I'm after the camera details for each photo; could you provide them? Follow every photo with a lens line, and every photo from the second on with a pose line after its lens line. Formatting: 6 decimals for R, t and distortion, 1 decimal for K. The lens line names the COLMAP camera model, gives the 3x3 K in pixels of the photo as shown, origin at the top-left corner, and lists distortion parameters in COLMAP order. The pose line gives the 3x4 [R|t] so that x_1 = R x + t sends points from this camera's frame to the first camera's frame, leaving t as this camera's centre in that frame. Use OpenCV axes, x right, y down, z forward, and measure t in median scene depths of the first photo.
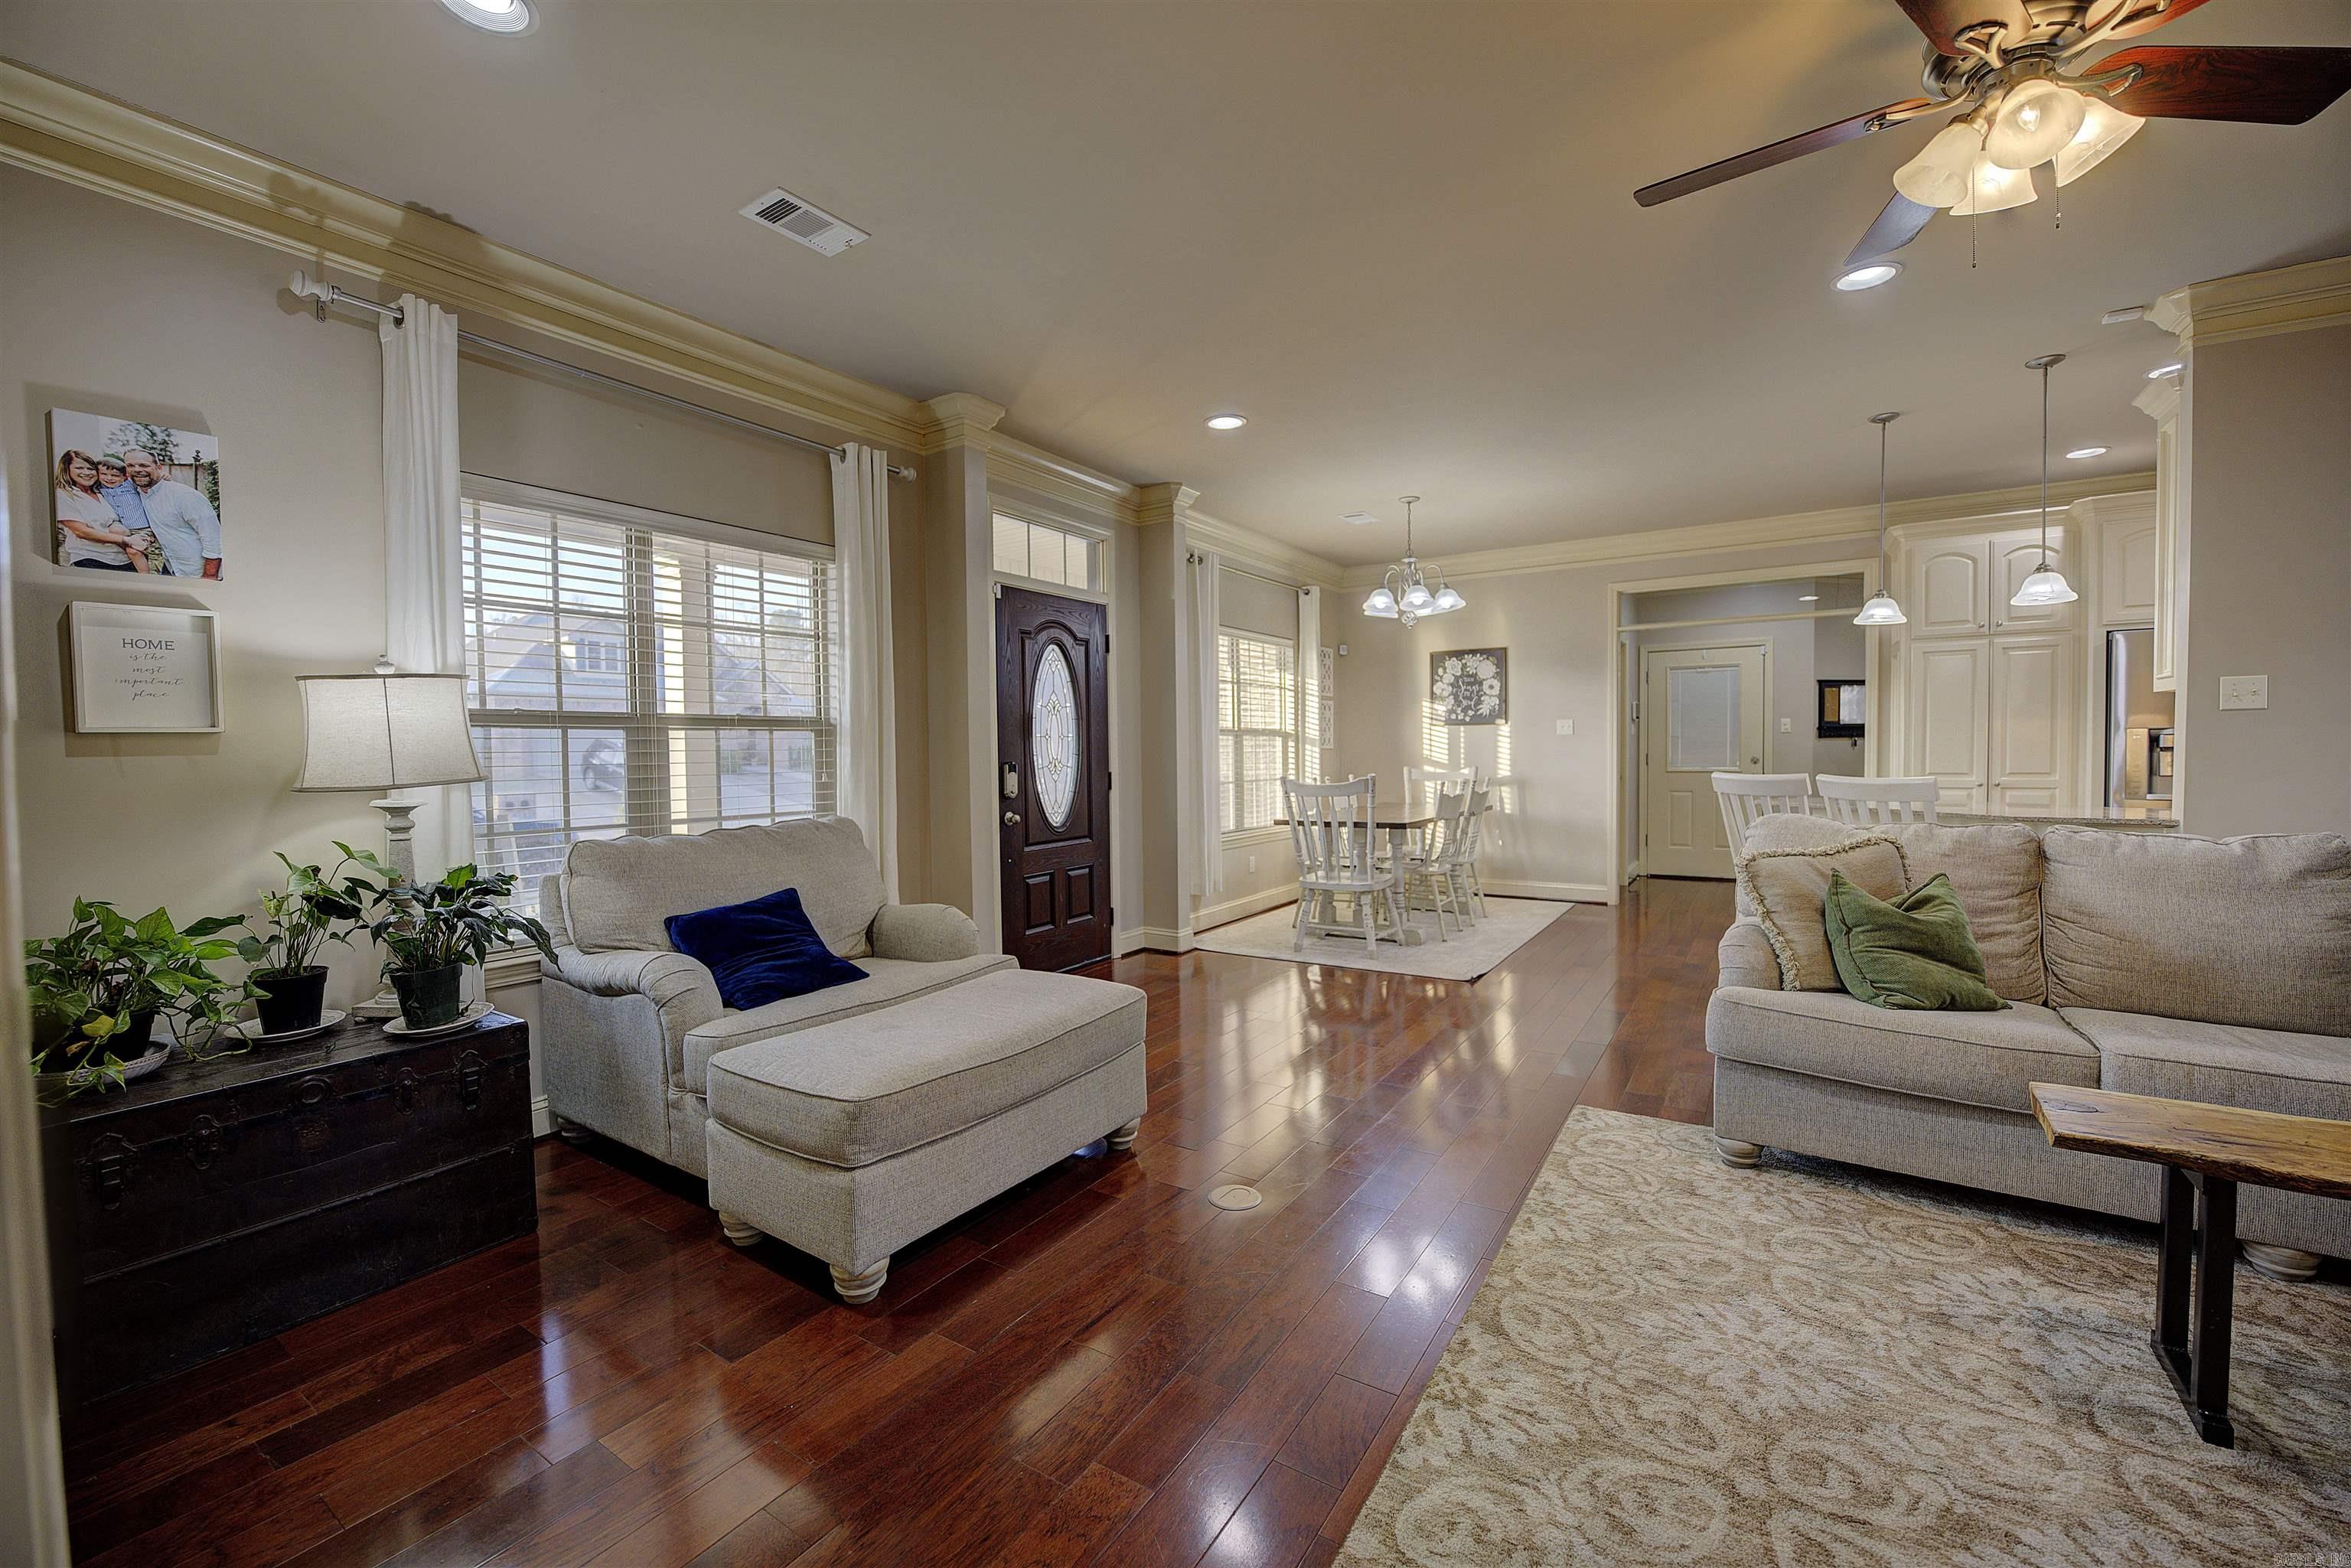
lens RADIAL K [[944.3, 0, 1162.9], [0, 944.3, 785.2], [0, 0, 1]] dist [-0.025042, 0.001586]
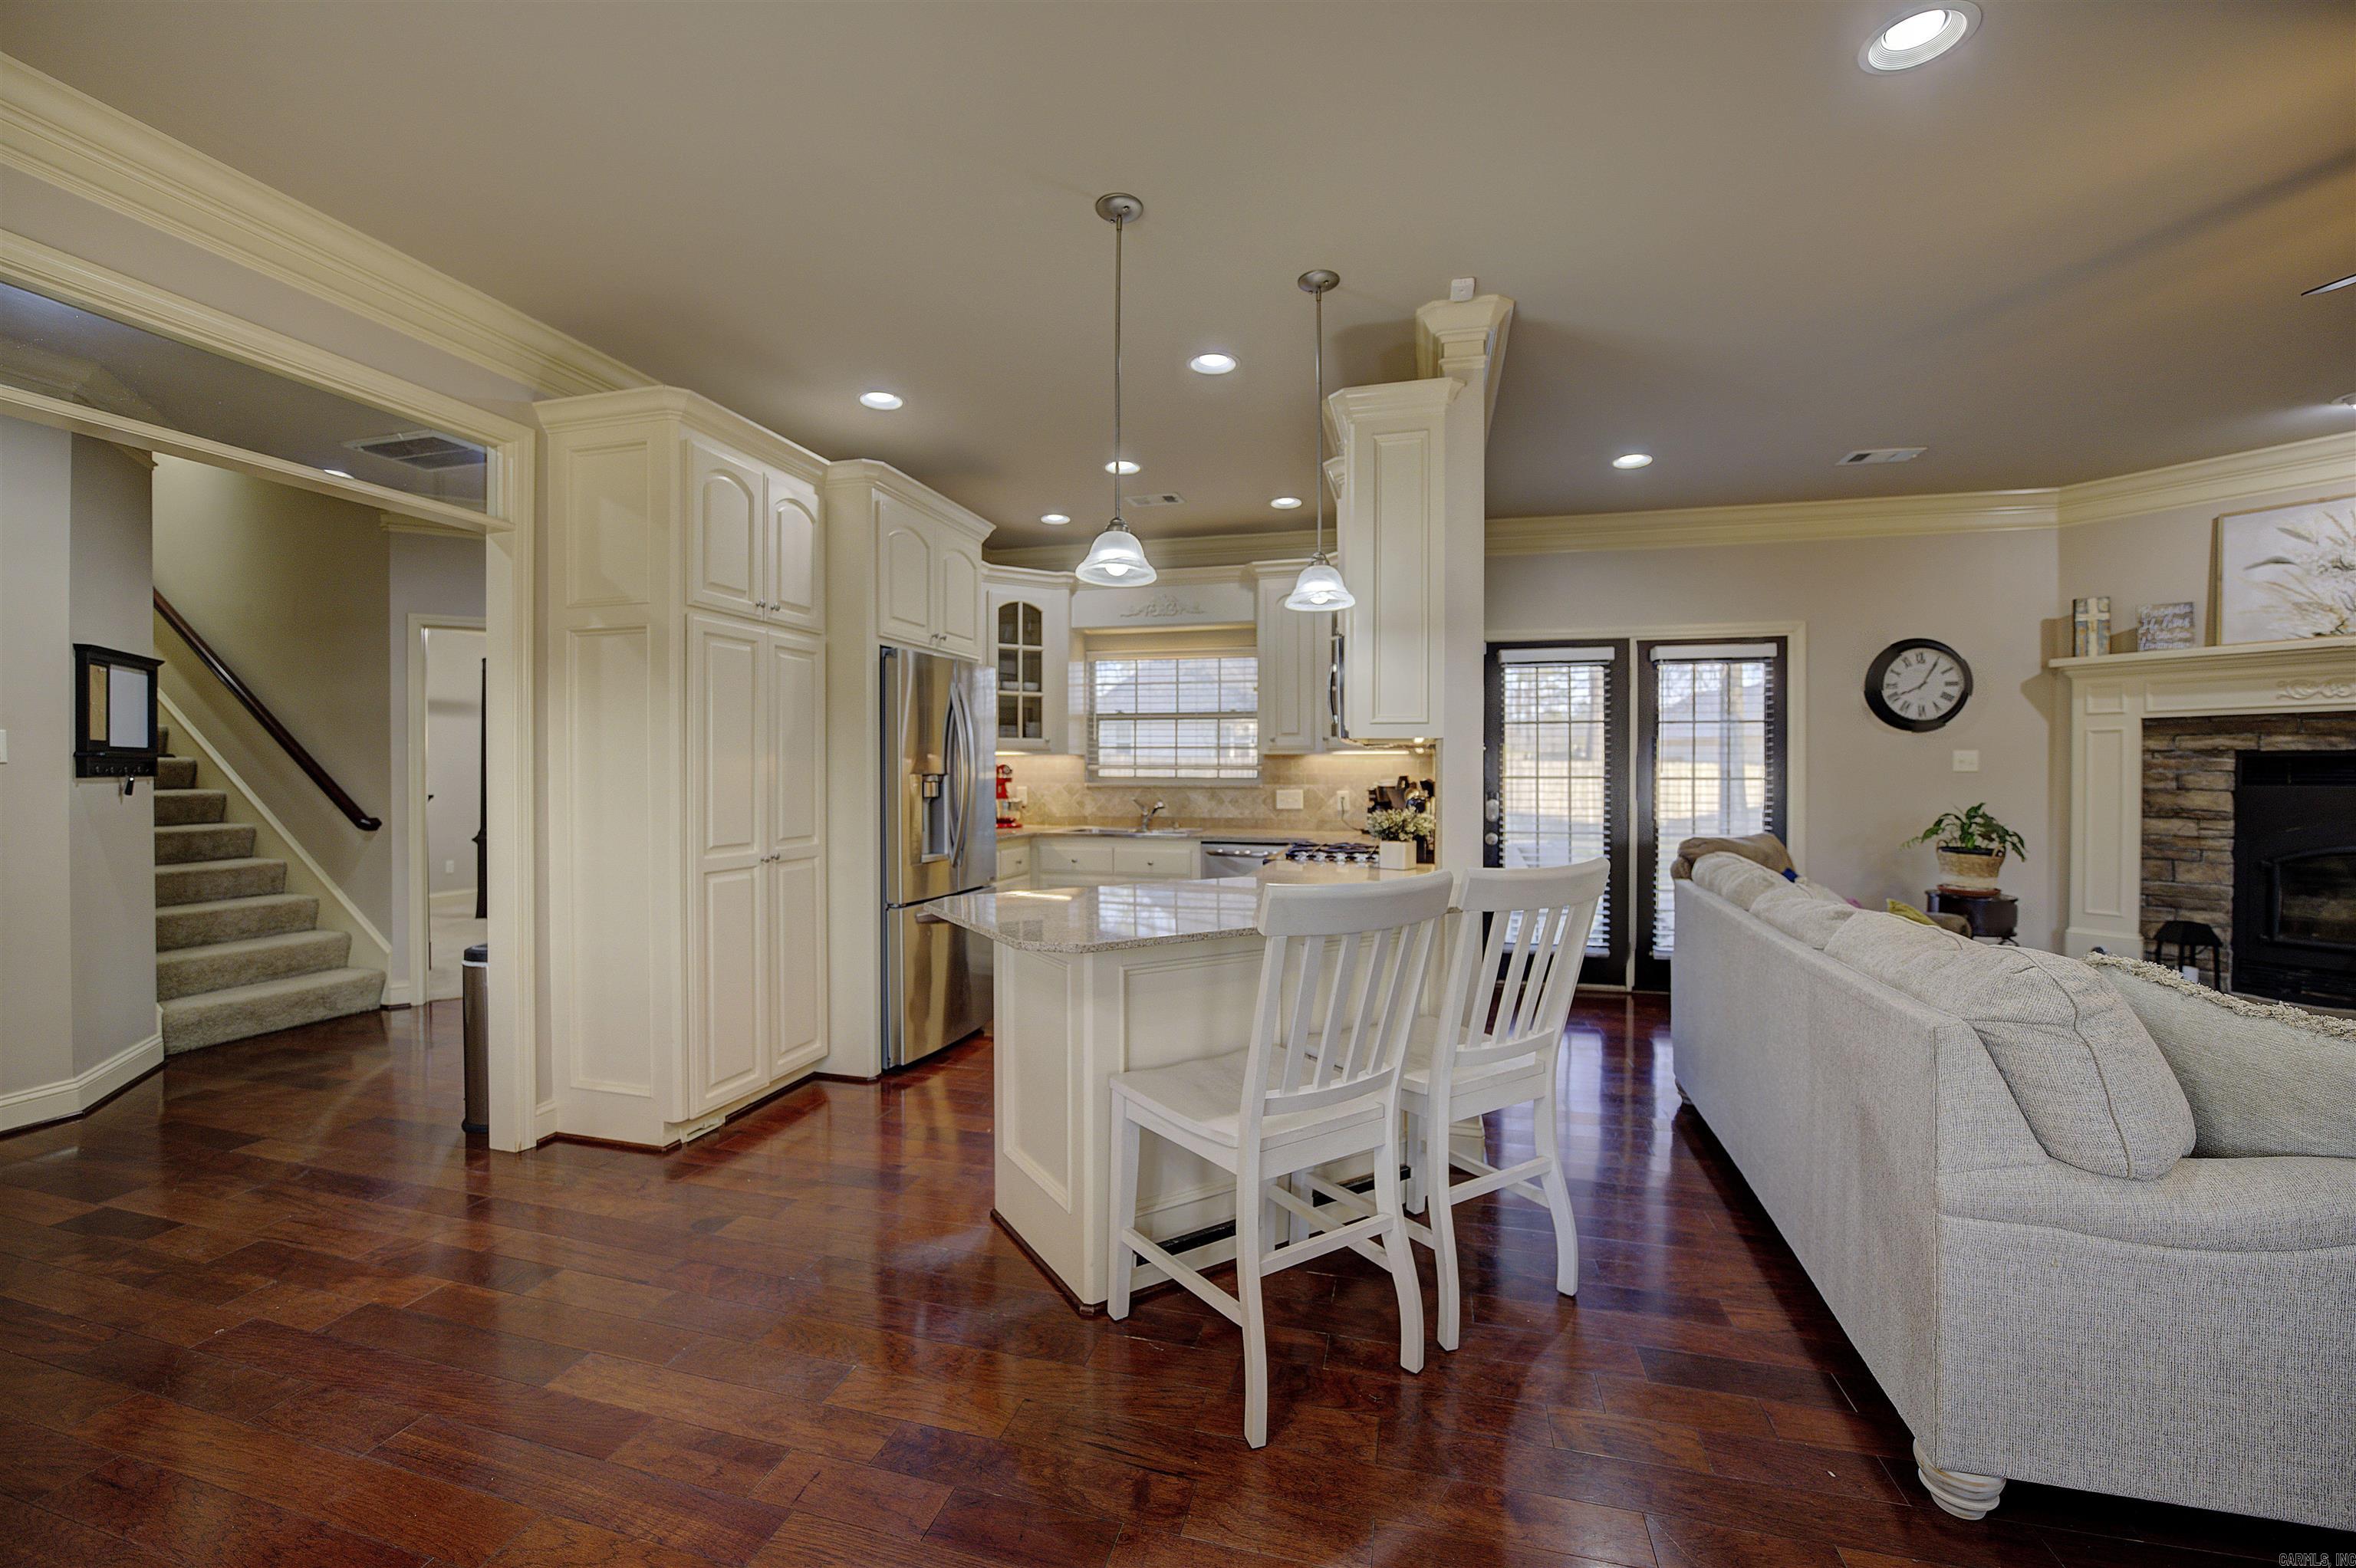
lens RADIAL K [[946.3, 0, 1167.5], [0, 946.3, 776.9], [0, 0, 1]] dist [-0.025042, 0.001586]
pose [[-0.316367, 0.006955, 0.948611, 0.341352], [0.036779, 0.999311, 0.004940, -0.087147], [-0.947924, 0.036451, -0.316405, 1.638511]]
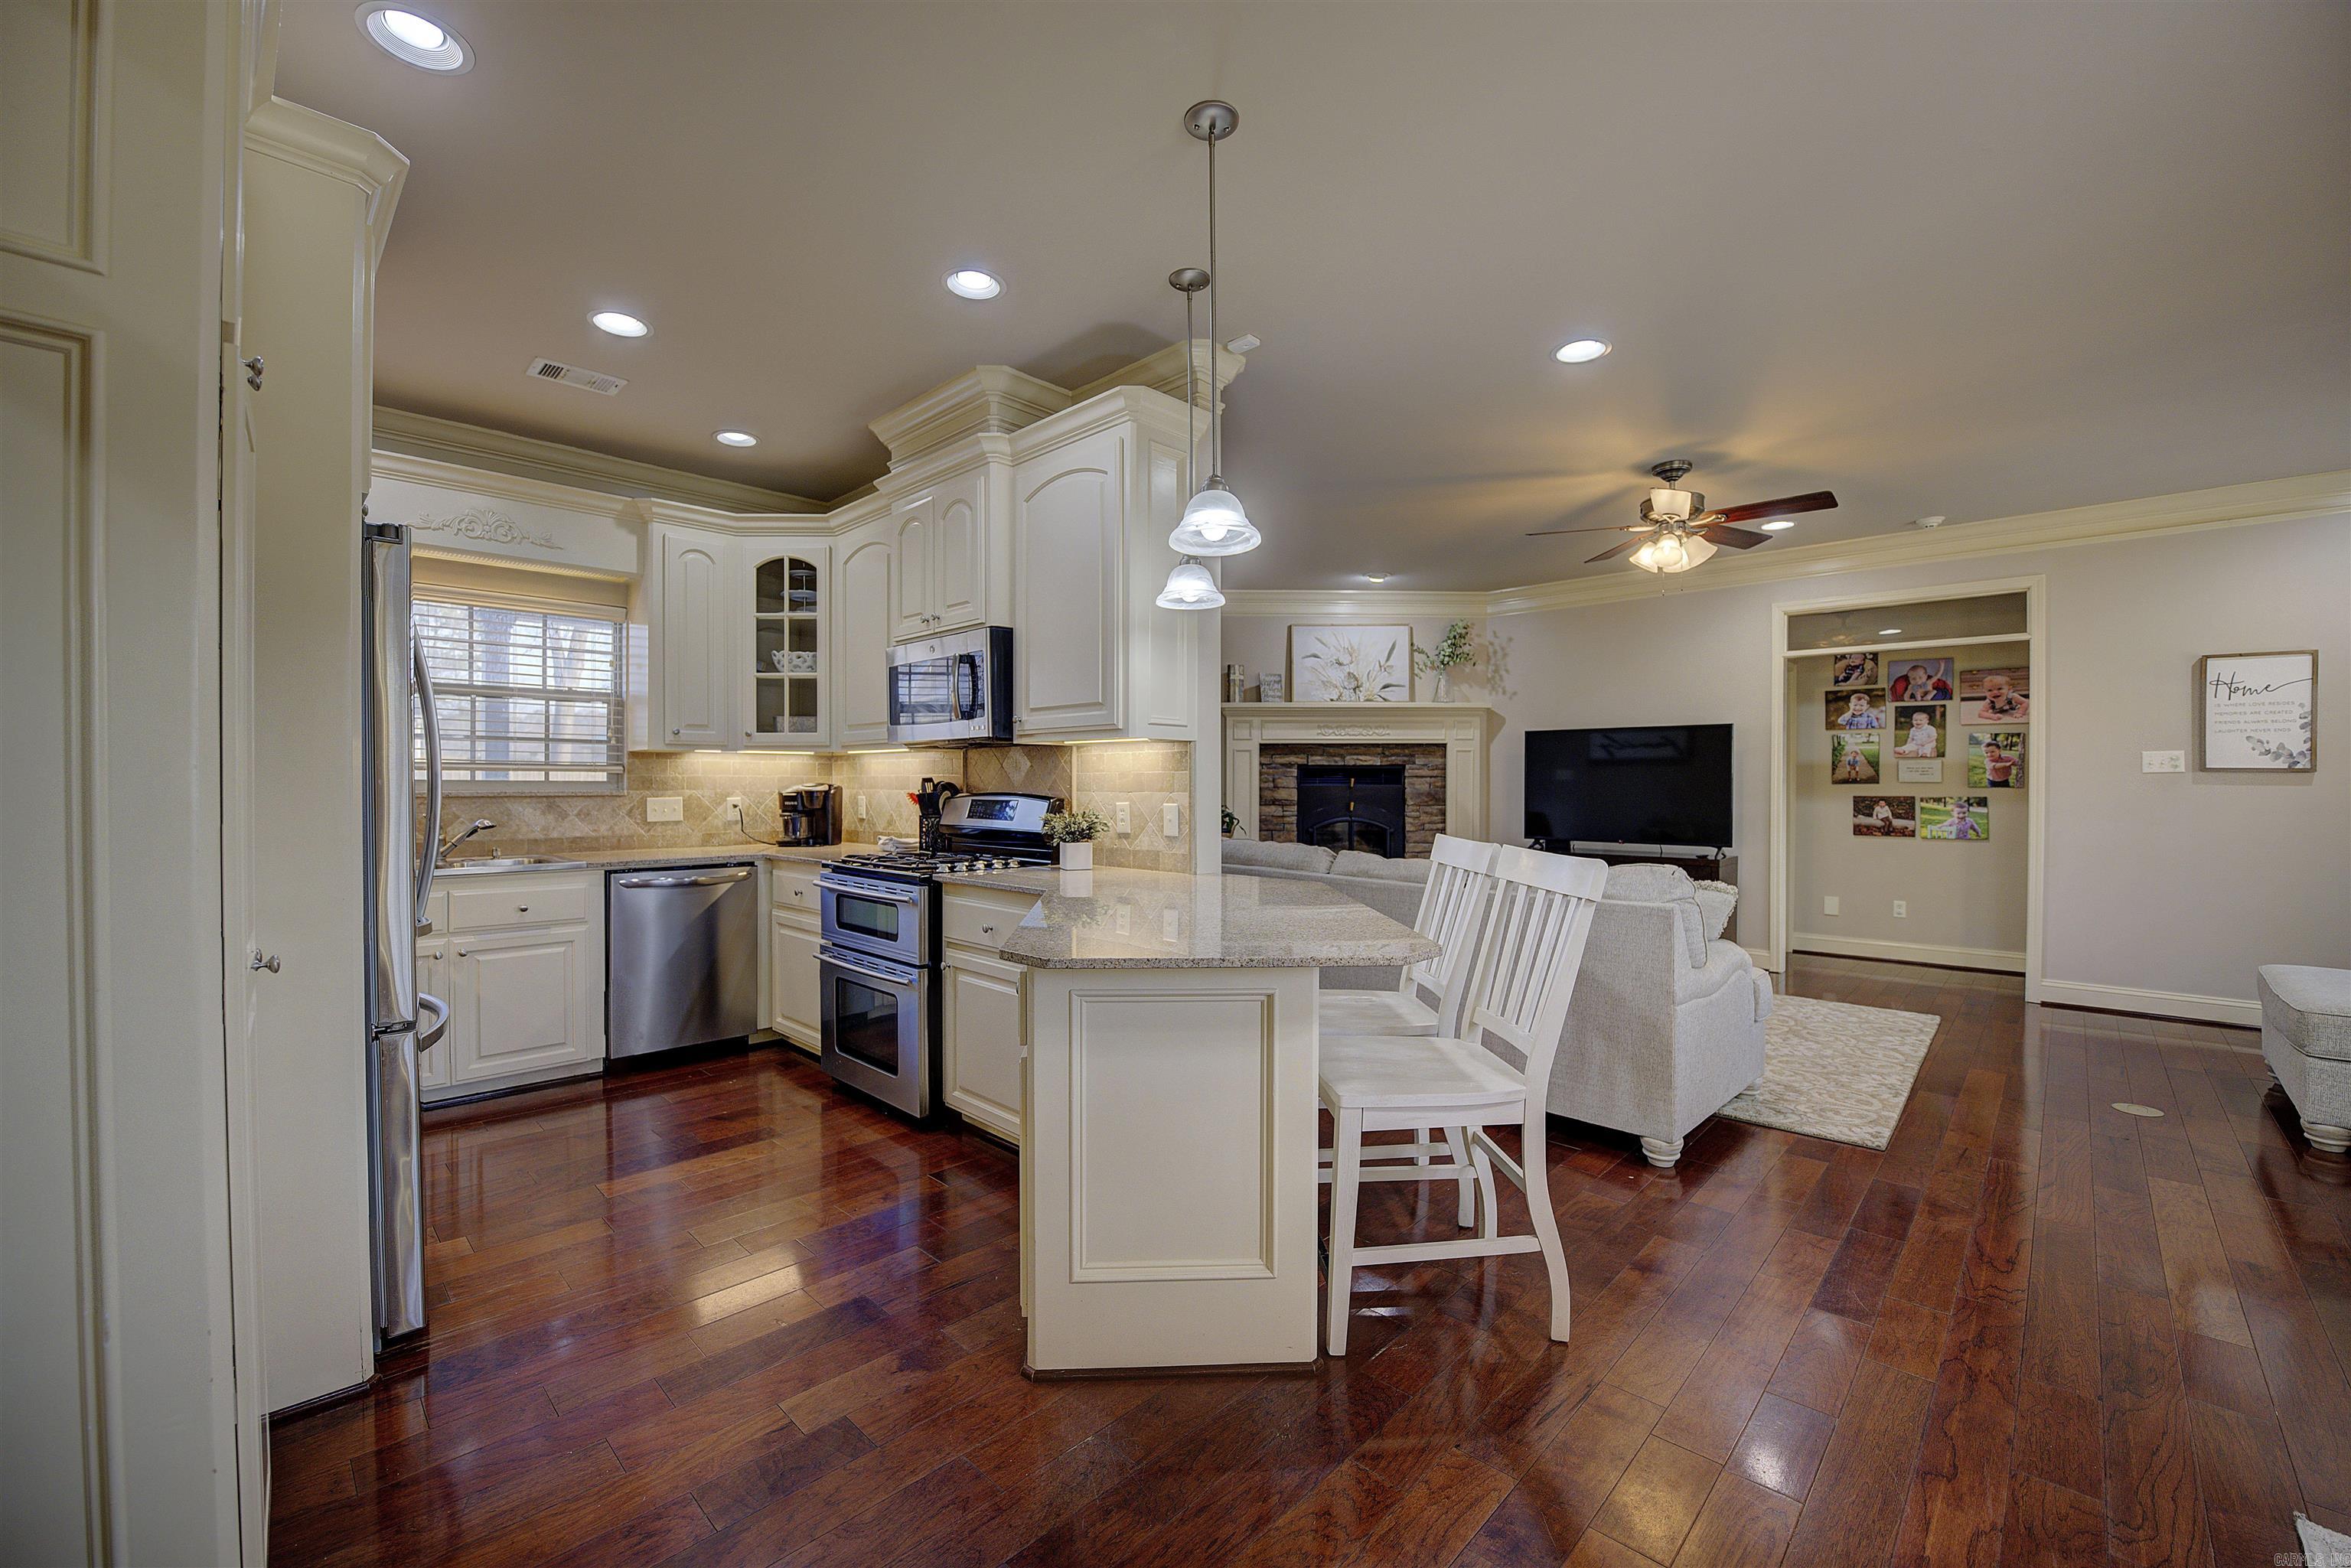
lens RADIAL K [[944.3, 0, 1172.1], [0, 944.3, 789.8], [0, 0, 1]] dist [-0.025042, 0.001586]
pose [[-0.982361, 0.010315, 0.186708, 1.002453], [0.018338, 0.998979, 0.041296, -0.101110], [-0.186091, 0.043992, -0.981547, 2.107507]]
